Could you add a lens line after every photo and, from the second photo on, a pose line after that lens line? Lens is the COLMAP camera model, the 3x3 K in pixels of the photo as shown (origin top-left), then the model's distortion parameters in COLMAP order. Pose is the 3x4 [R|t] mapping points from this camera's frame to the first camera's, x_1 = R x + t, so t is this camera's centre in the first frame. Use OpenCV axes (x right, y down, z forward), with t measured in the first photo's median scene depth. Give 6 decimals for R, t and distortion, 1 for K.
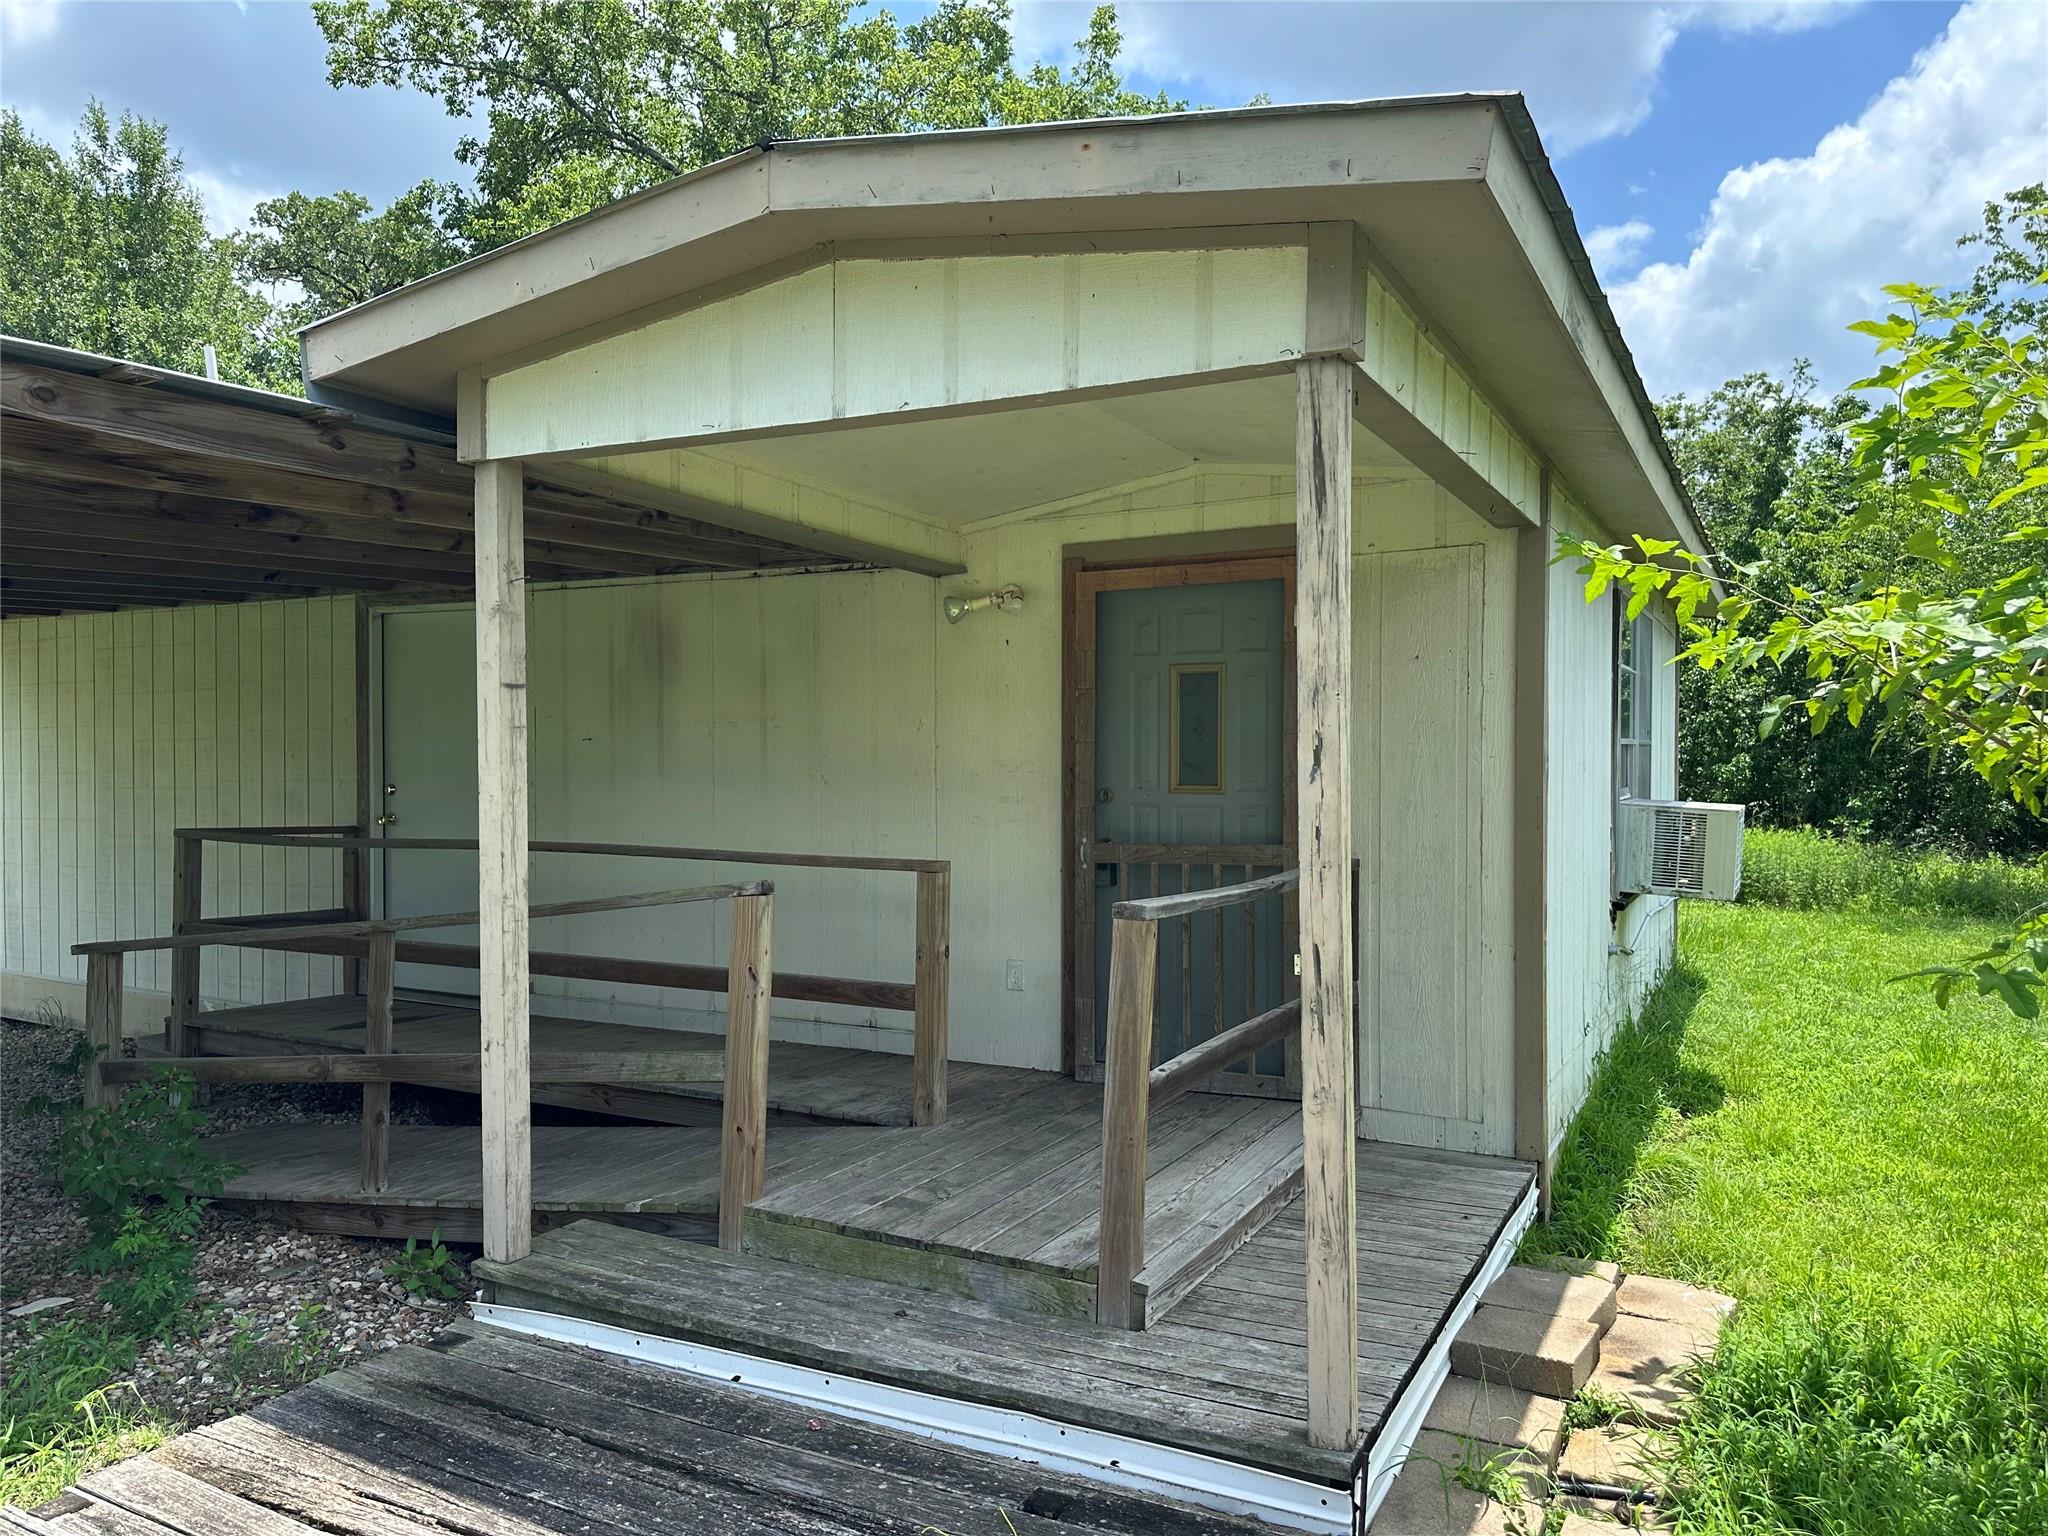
lens RADIAL K [[1455.3, 0, 1024.0], [0, 1455.3, 768.0], [0, 0, 1]] dist [0.109777, -0.114016]
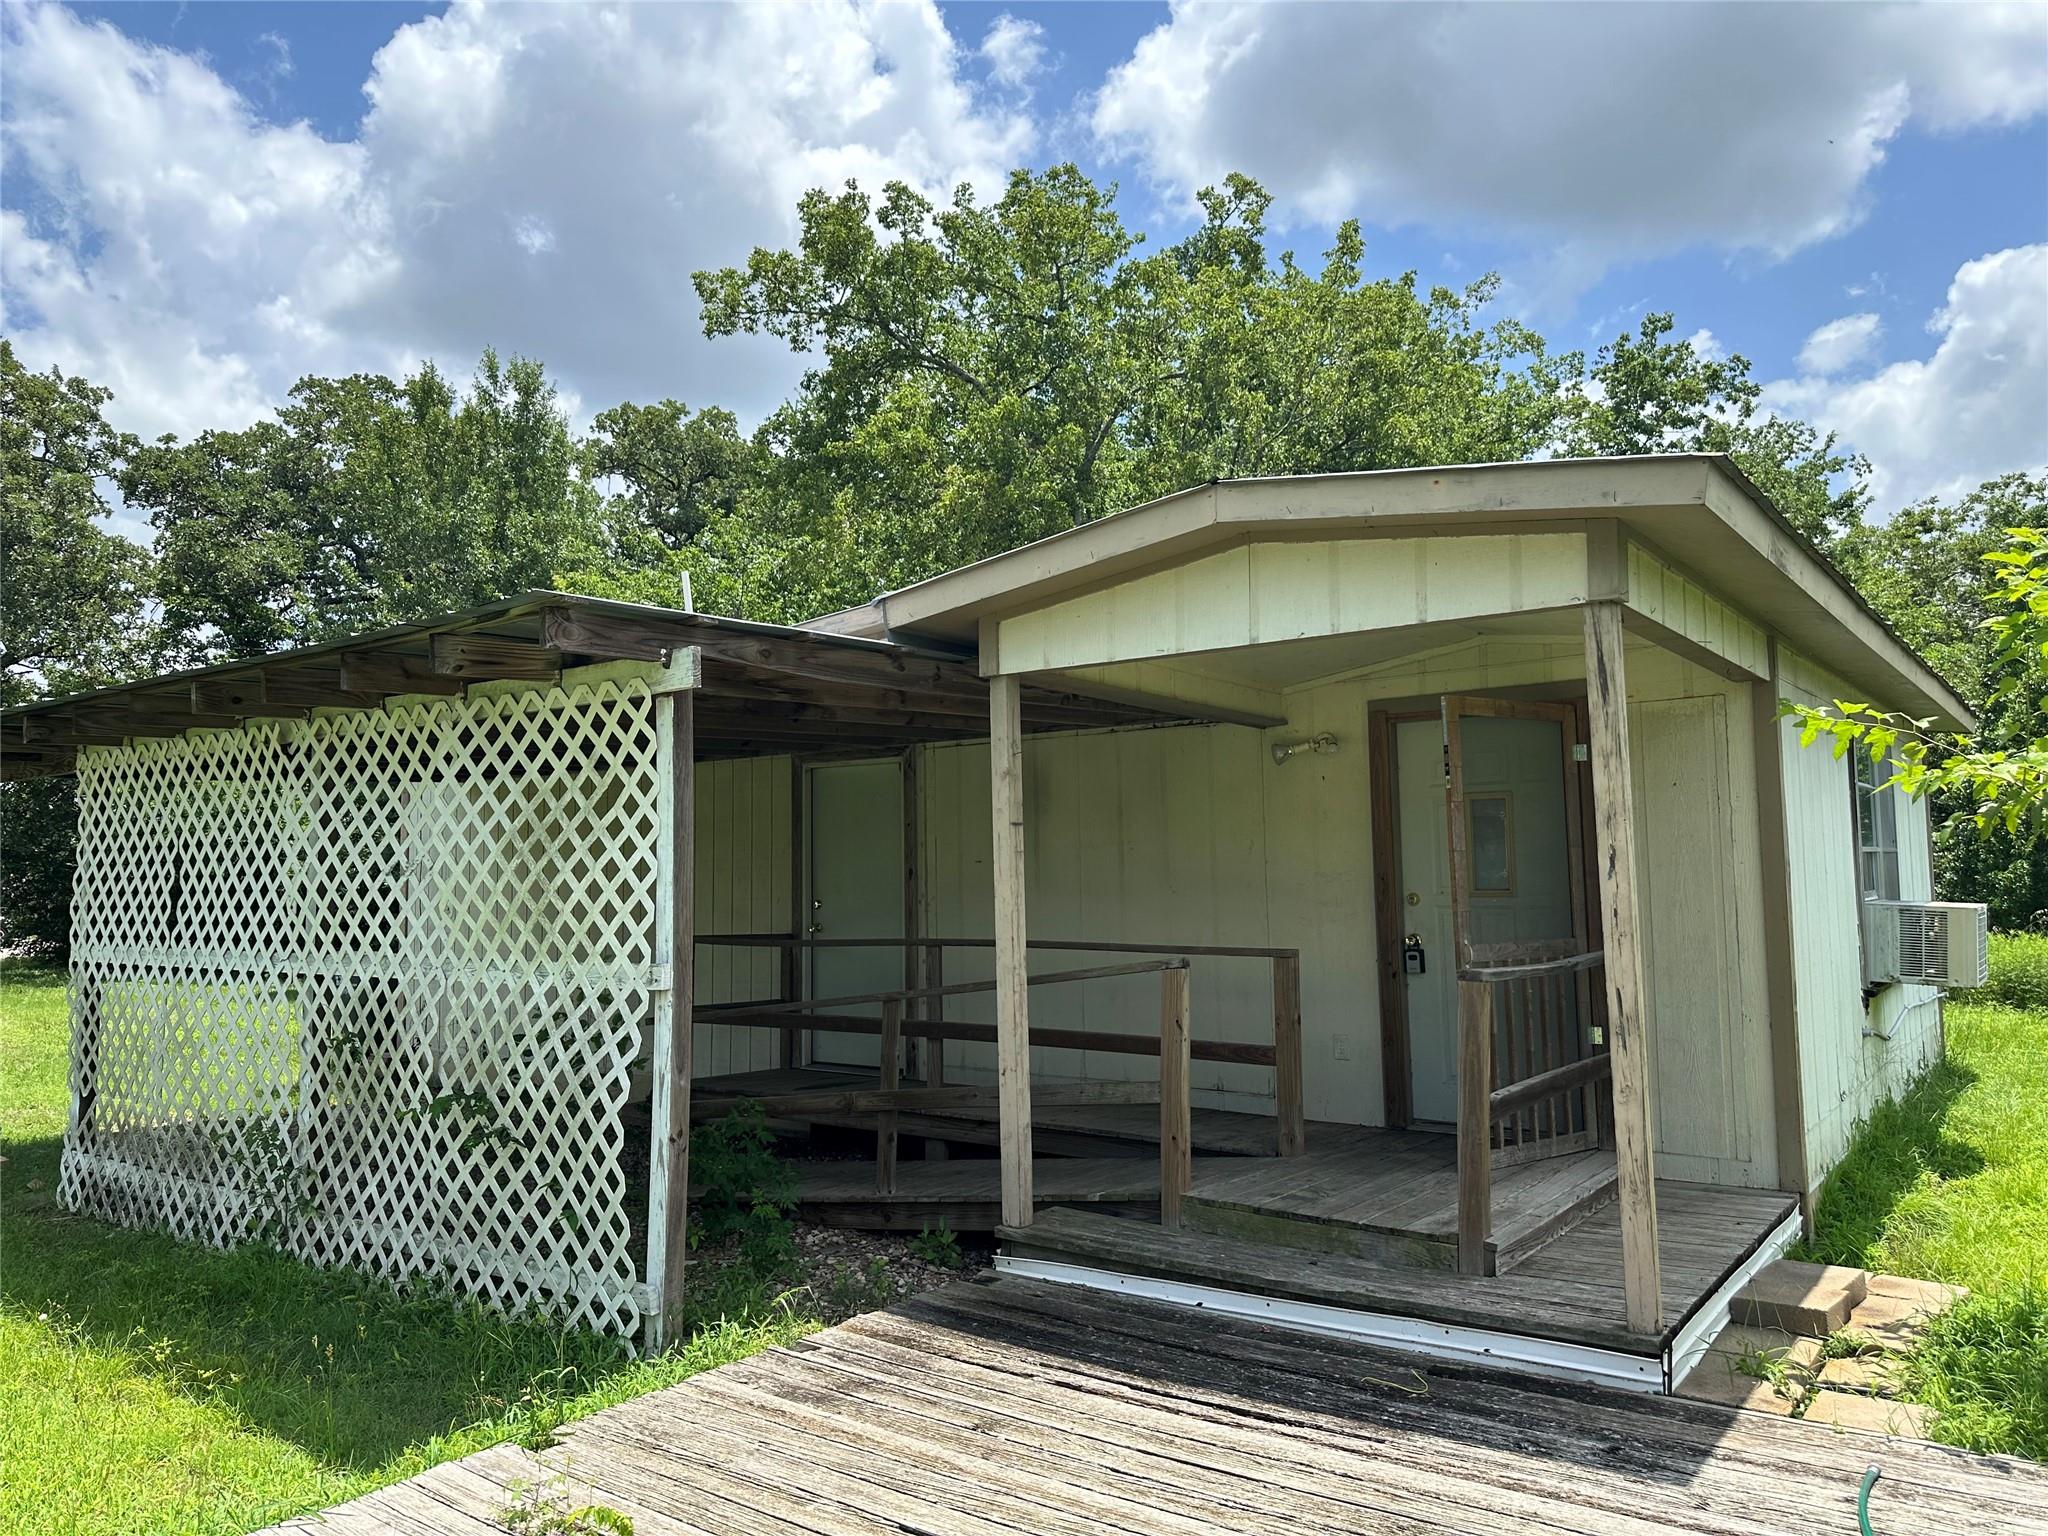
lens RADIAL K [[1455.3, 0, 1024.0], [0, 1455.3, 768.0], [0, 0, 1]] dist [0.109777, -0.114016]
pose [[0.988732, -0.028661, -0.146930, -0.086152], [0.016329, 0.996293, -0.084462, 0.007663], [0.148806, 0.081111, 0.985534, -0.301295]]
